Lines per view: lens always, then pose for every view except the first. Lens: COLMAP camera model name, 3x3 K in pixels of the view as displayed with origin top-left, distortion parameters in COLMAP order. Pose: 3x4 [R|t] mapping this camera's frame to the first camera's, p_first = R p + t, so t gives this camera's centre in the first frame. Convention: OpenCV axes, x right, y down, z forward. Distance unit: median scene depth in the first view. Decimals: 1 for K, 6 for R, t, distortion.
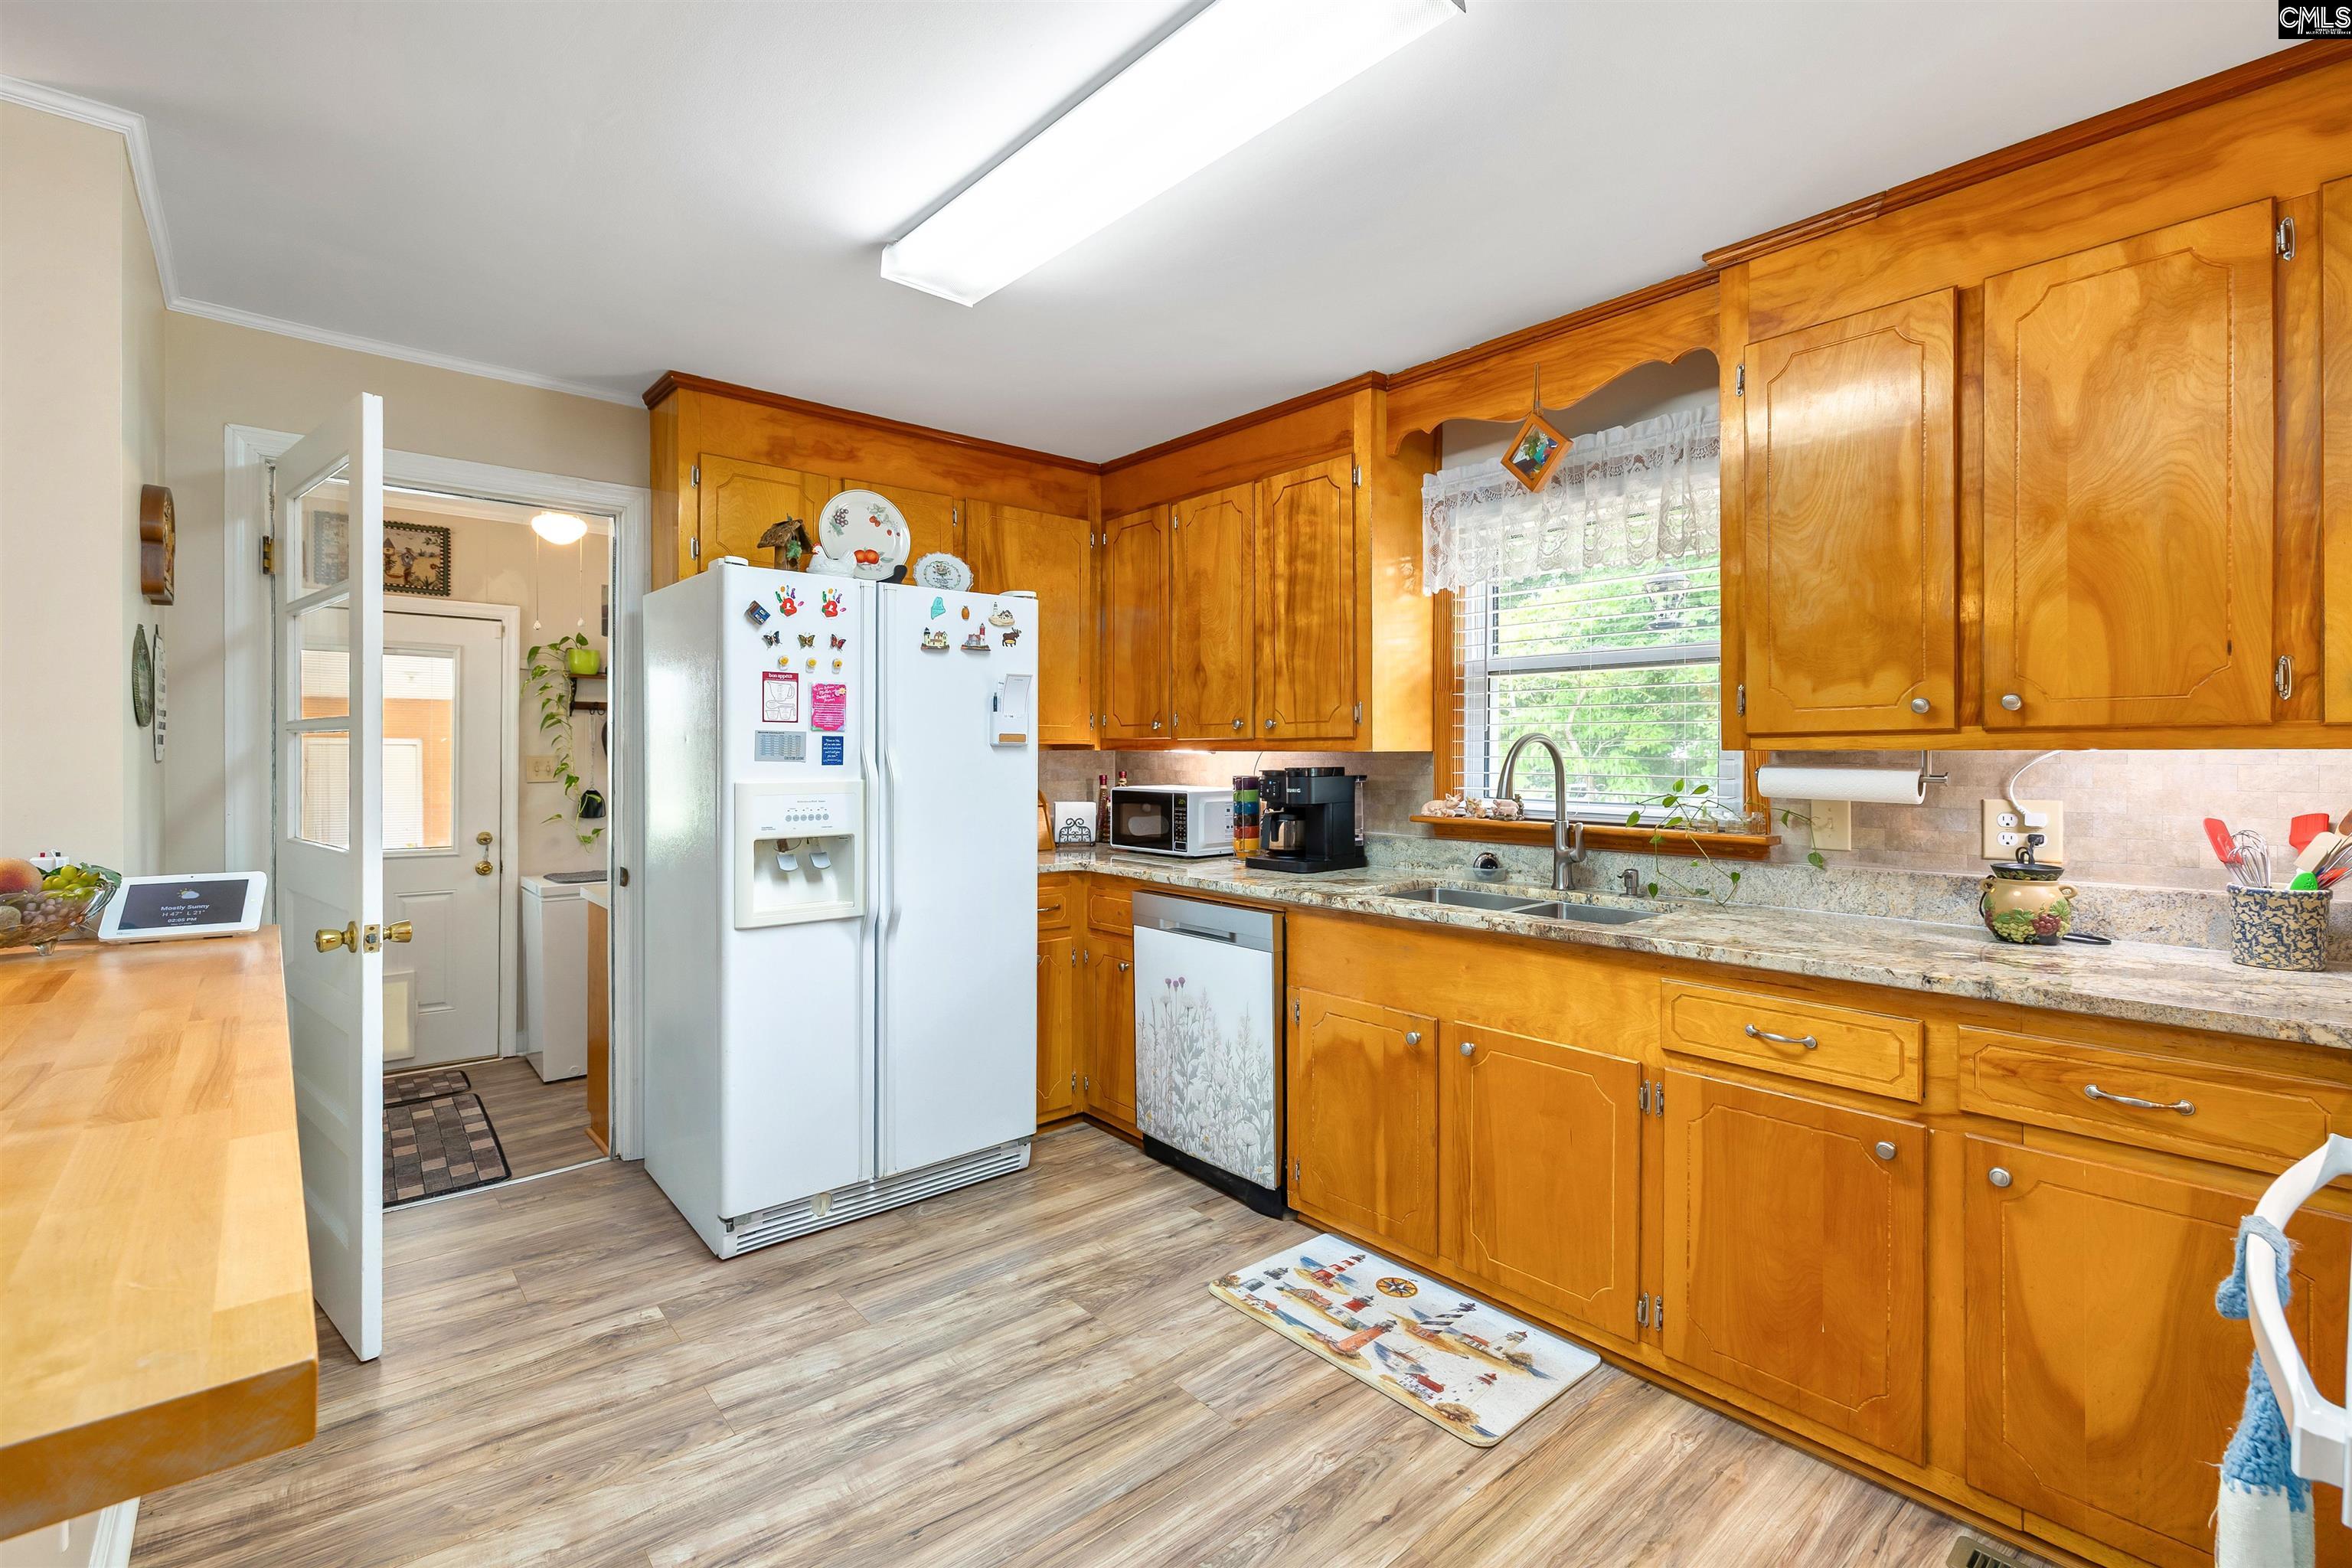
lens RADIAL K [[1045.5, 0, 1164.3], [0, 1045.5, 749.8], [0, 0, 1]] dist [0.001360, -0.000159]
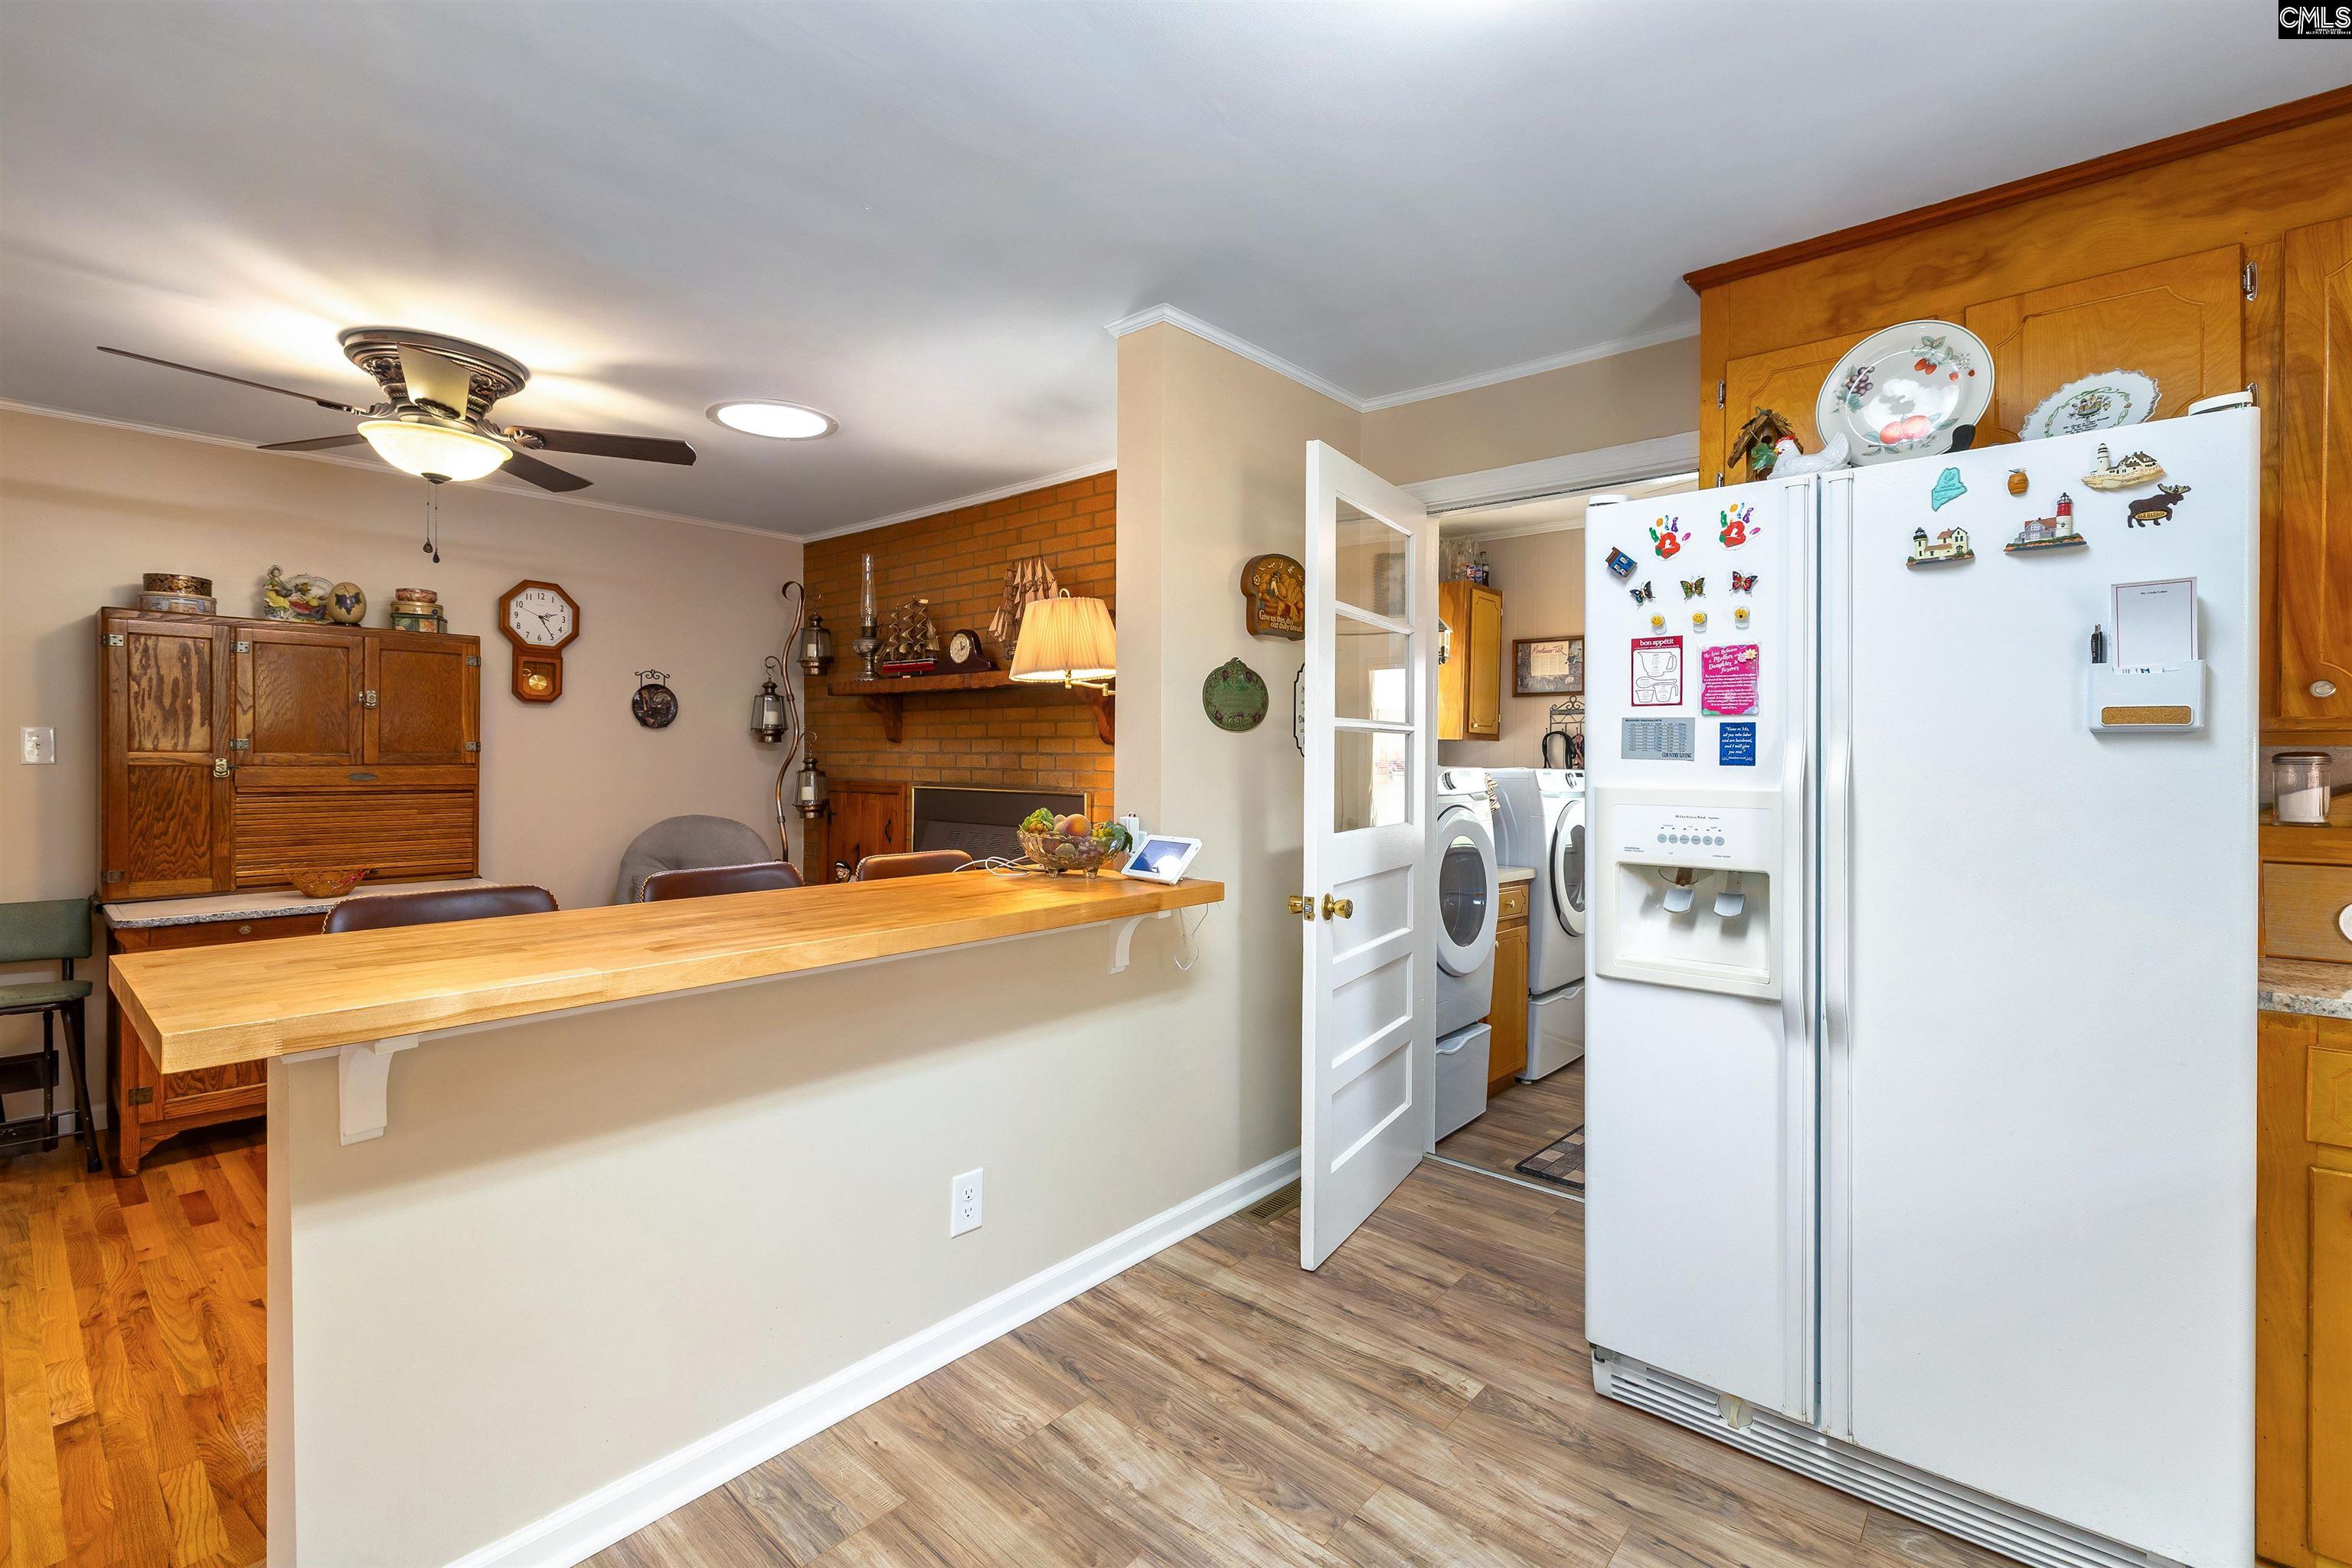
lens RADIAL K [[1045.5, 0, 1139.8], [0, 1045.5, 753.2], [0, 0, 1]] dist [0.001360, -0.000159]
pose [[0.138807, -0.001057, -0.990319, 0.303857], [0.000159, 0.999999, -0.001045, 0.007364], [0.990319, -0.000012, 0.138807, 0.540055]]
